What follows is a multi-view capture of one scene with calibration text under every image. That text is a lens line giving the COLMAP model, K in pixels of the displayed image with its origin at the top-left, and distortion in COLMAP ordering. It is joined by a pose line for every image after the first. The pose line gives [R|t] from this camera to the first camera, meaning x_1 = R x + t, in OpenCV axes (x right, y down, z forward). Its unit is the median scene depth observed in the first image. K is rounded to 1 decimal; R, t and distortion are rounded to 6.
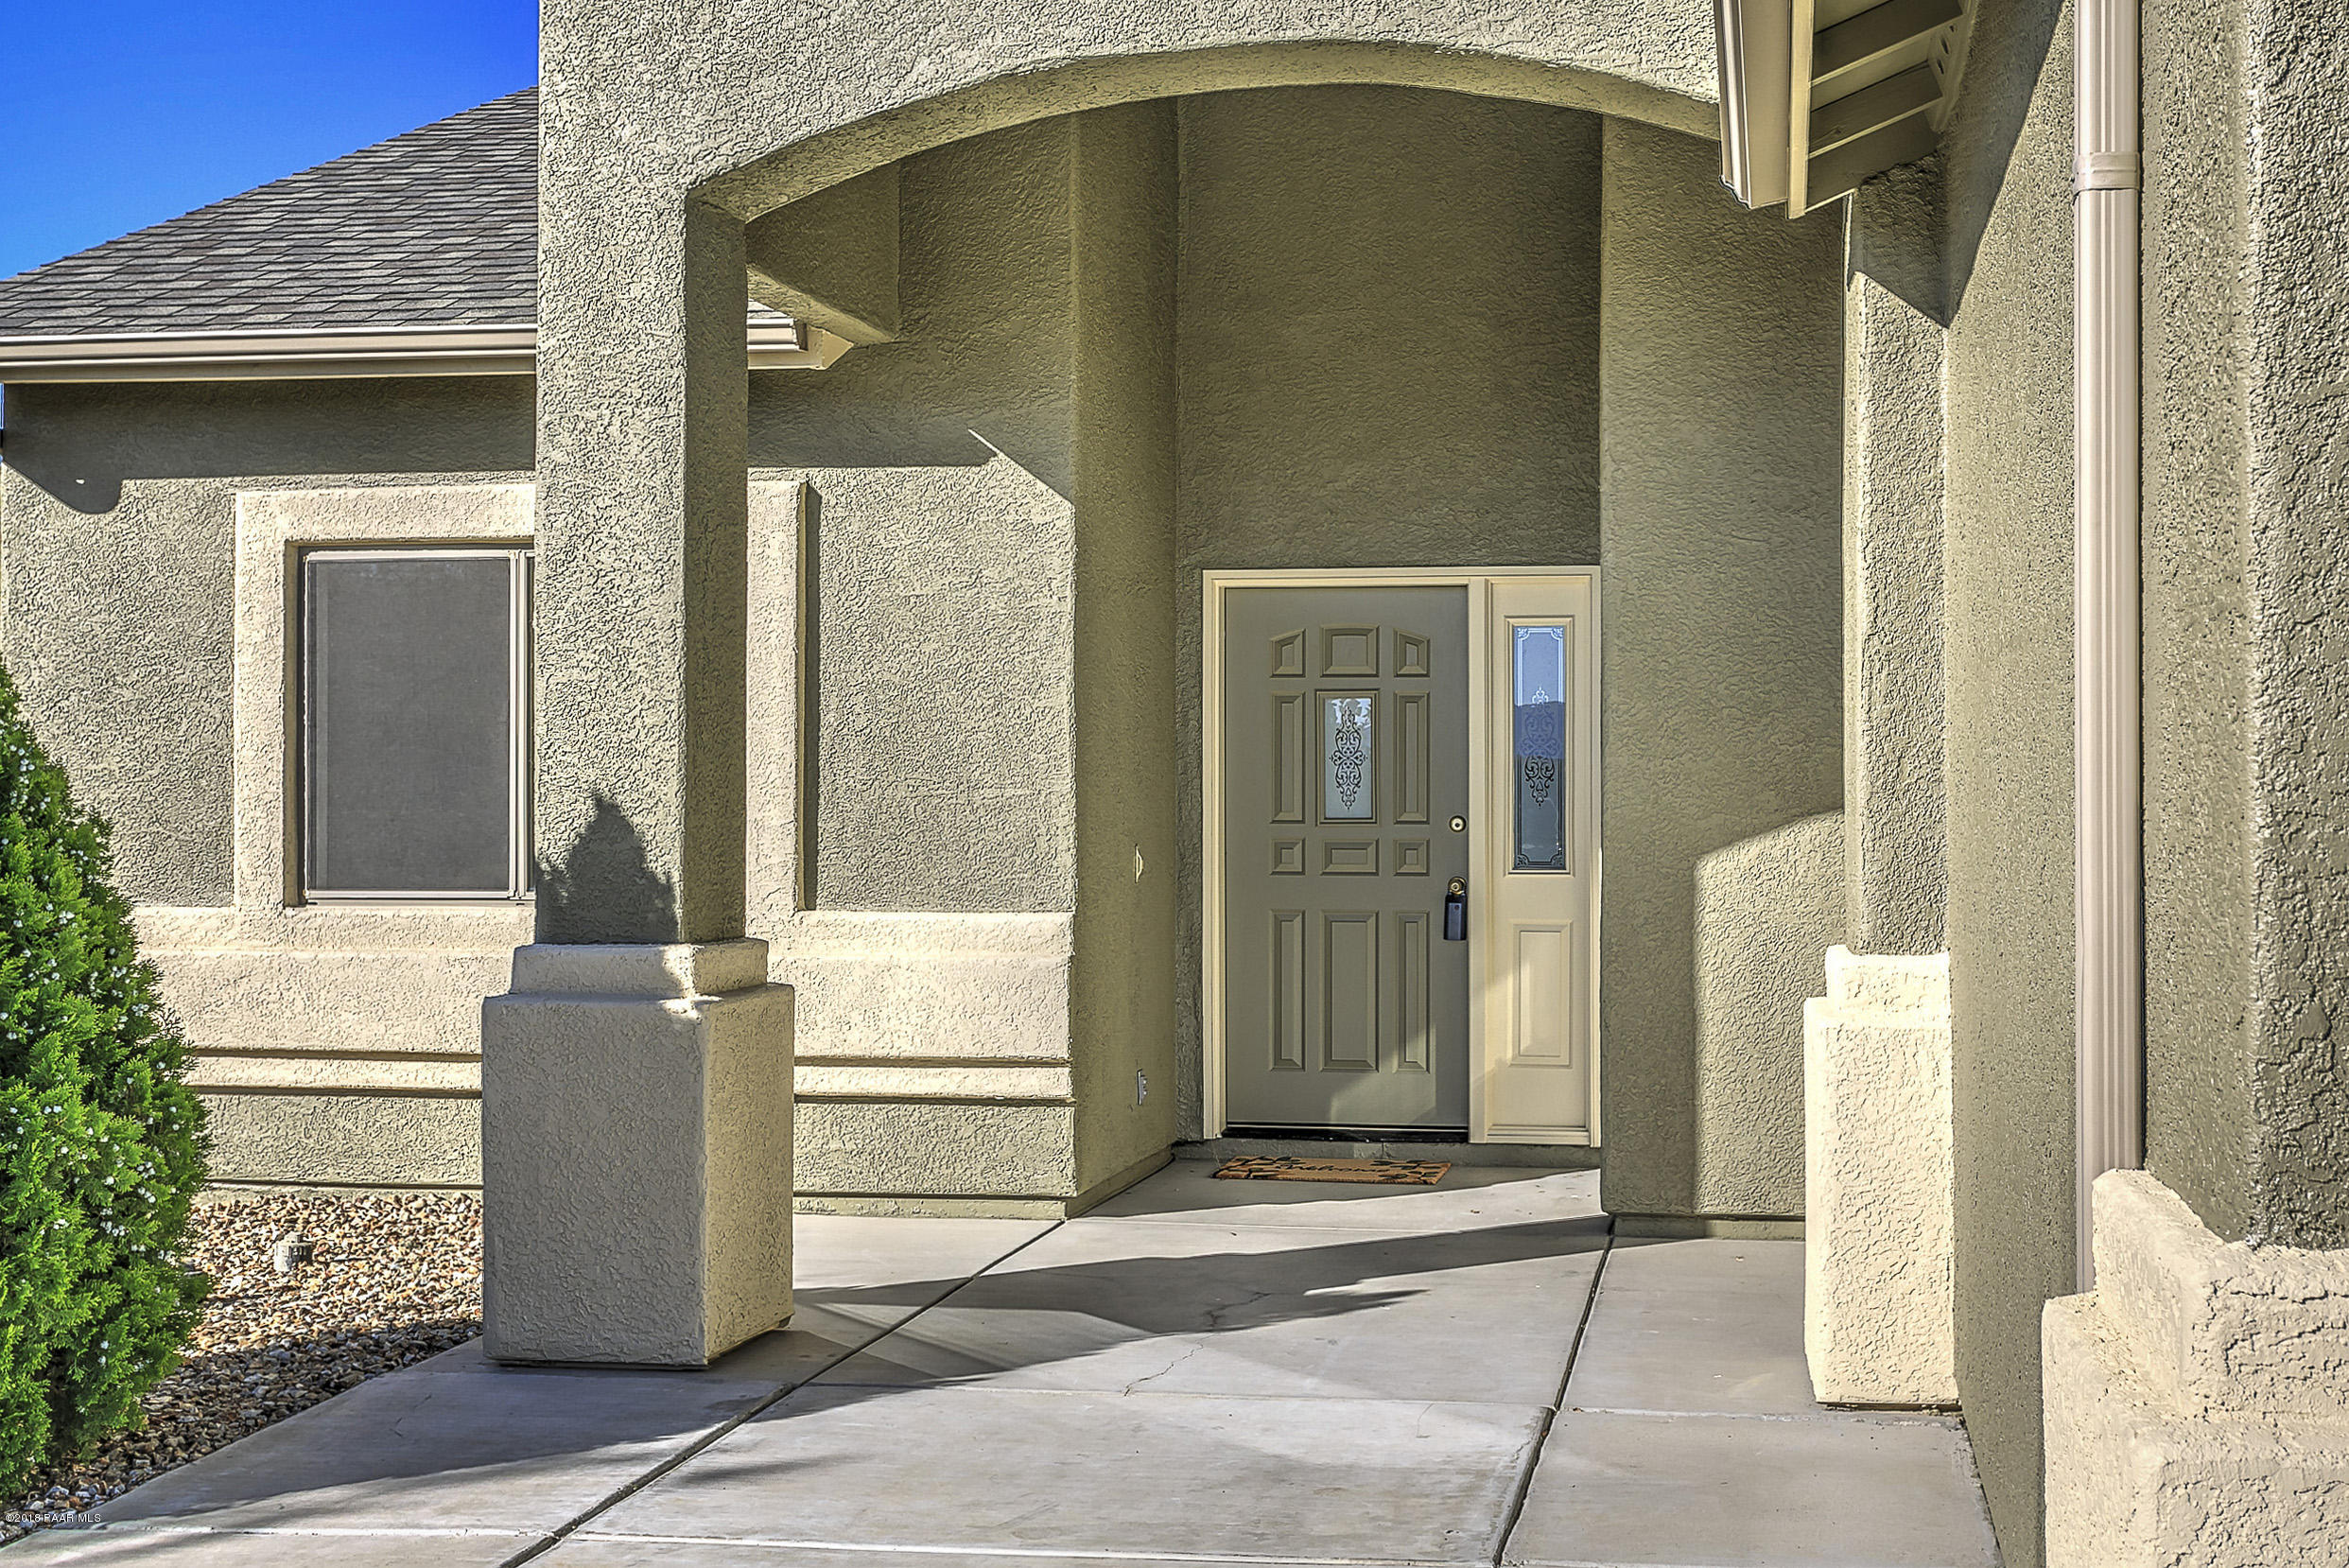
lens RADIAL K [[2722.4, 0, 1174.5], [0, 2722.4, 784.0], [0, 0, 1]] dist [0.003034, 0.000860]
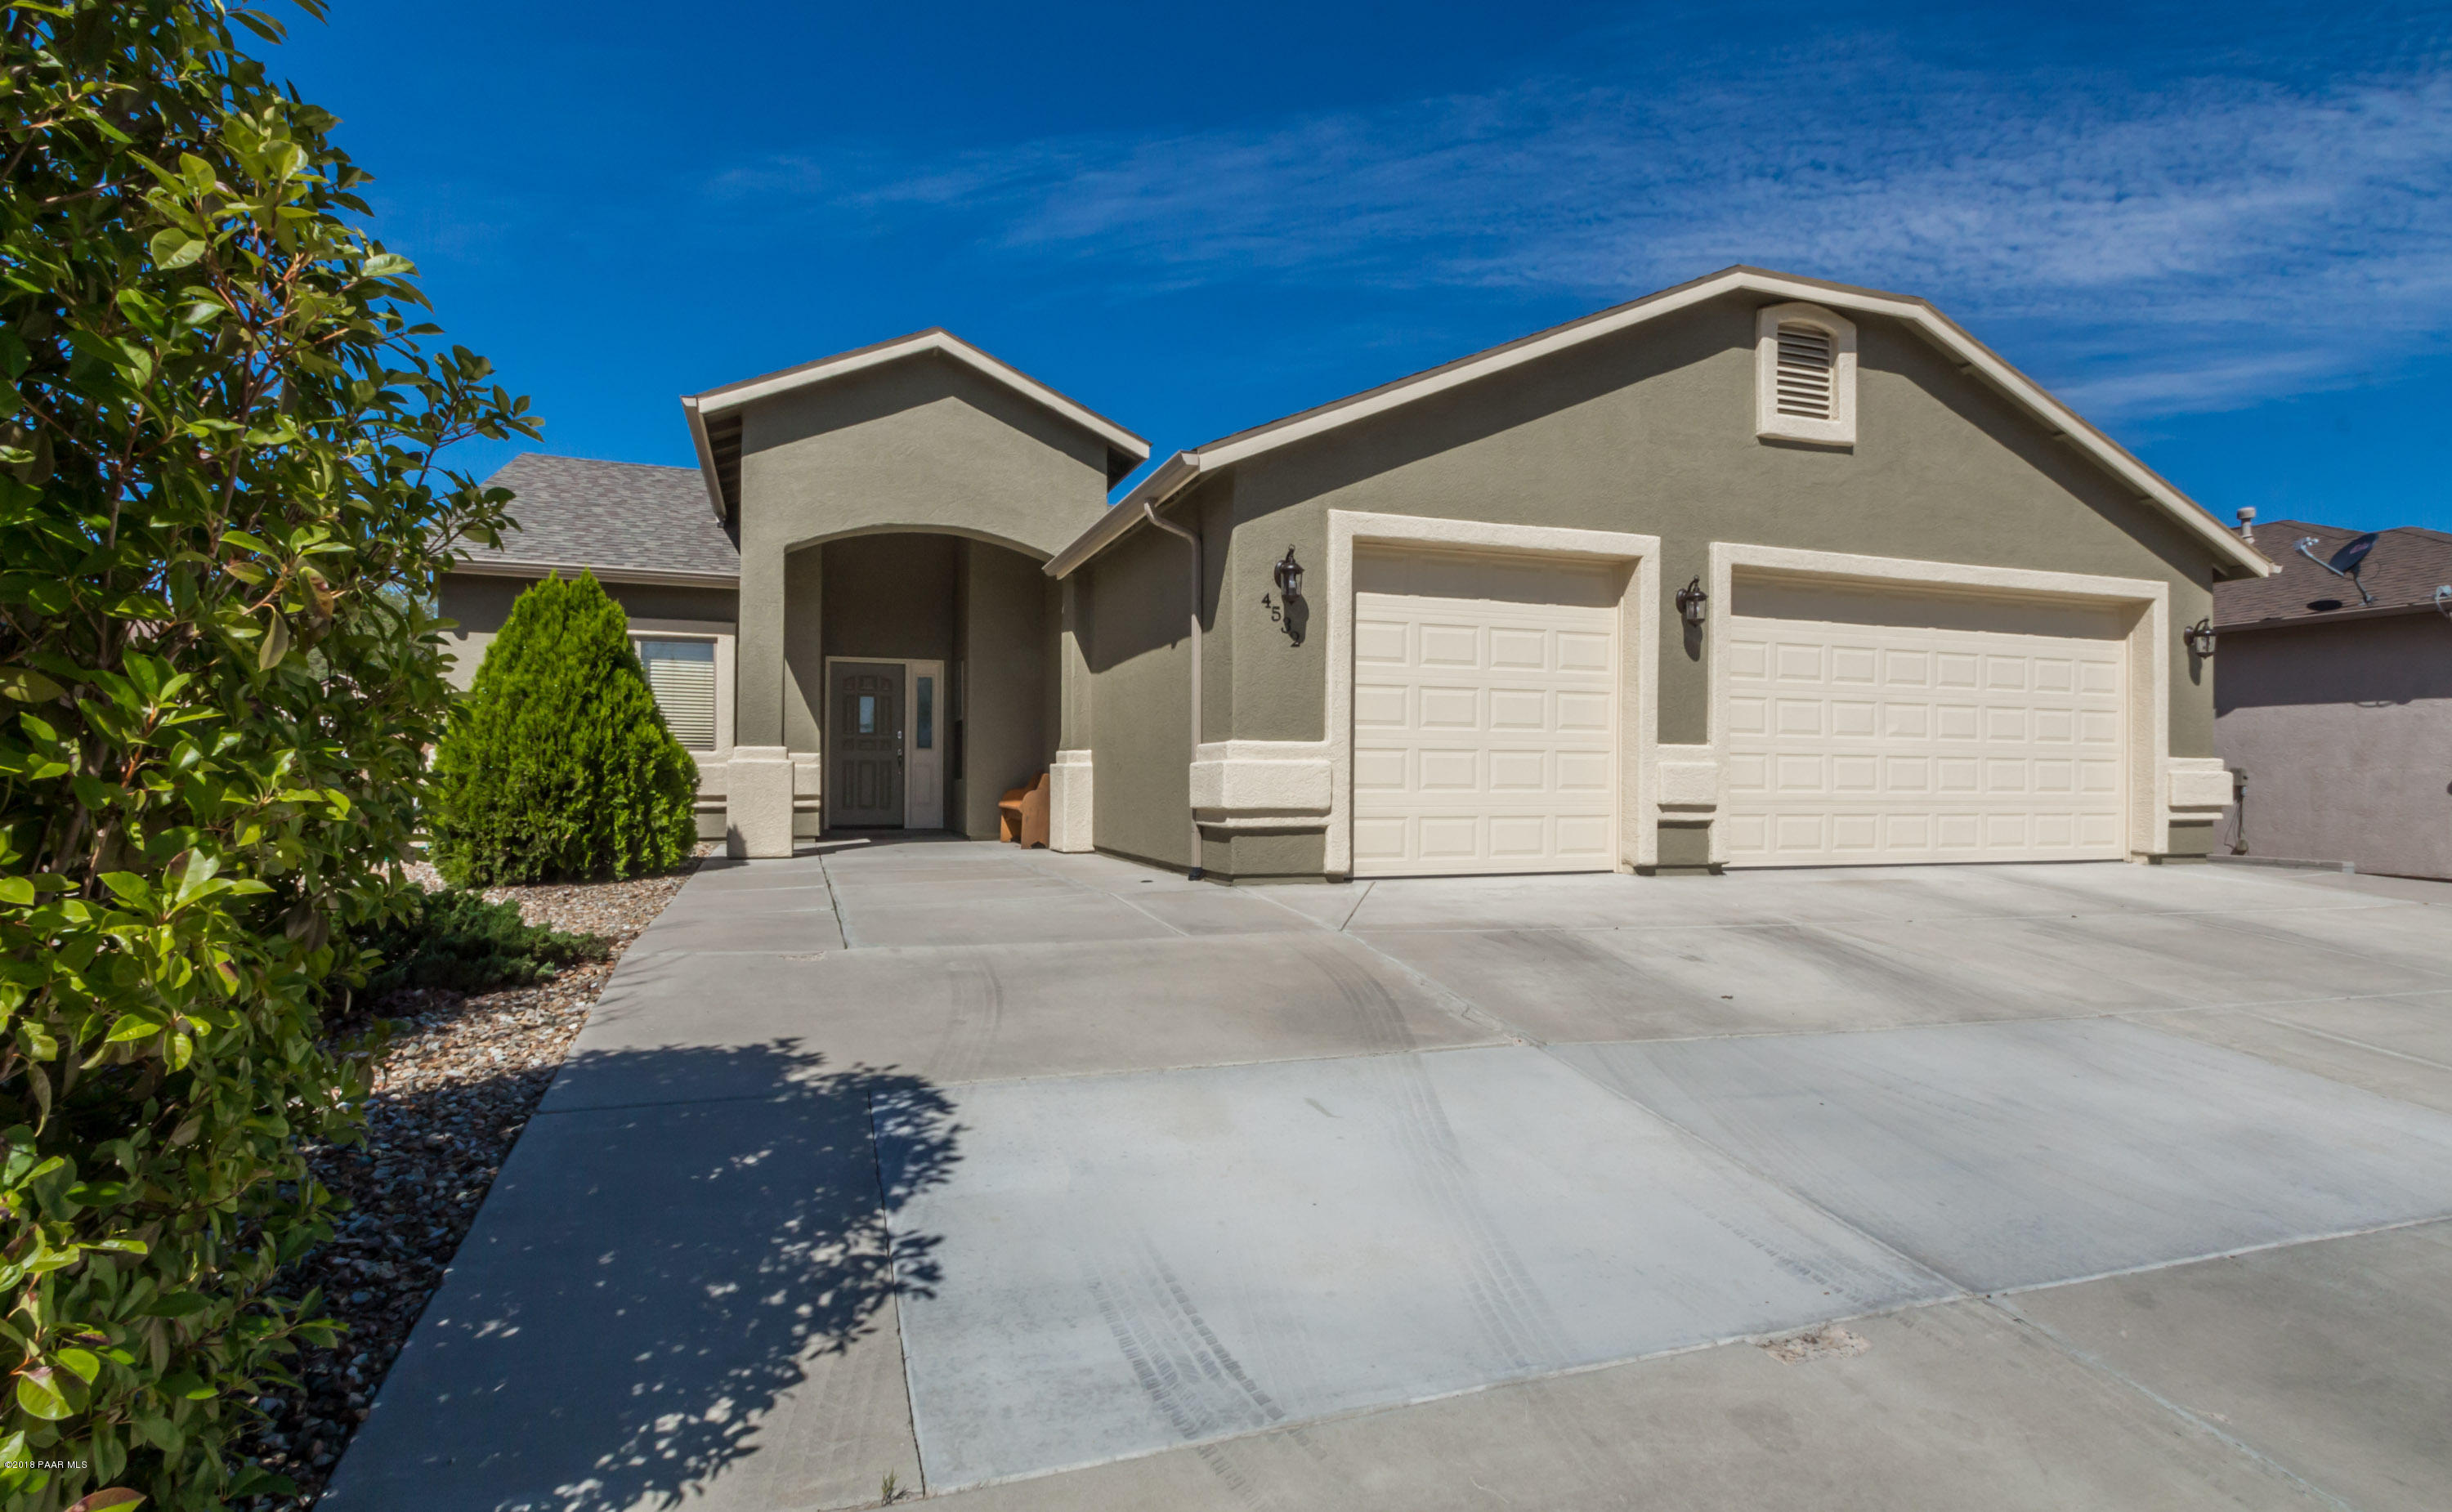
lens RADIAL K [[1194.5, 0, 1226.0], [0, 1194.5, 756.0], [0, 0, 1]] dist [-0.000032, -0.000004]
pose [[0.841560, -0.002694, 0.540157, -0.421775], [0.004684, 0.999986, -0.002309, 0.055823], [-0.540144, 0.004473, 0.841561, -0.547164]]
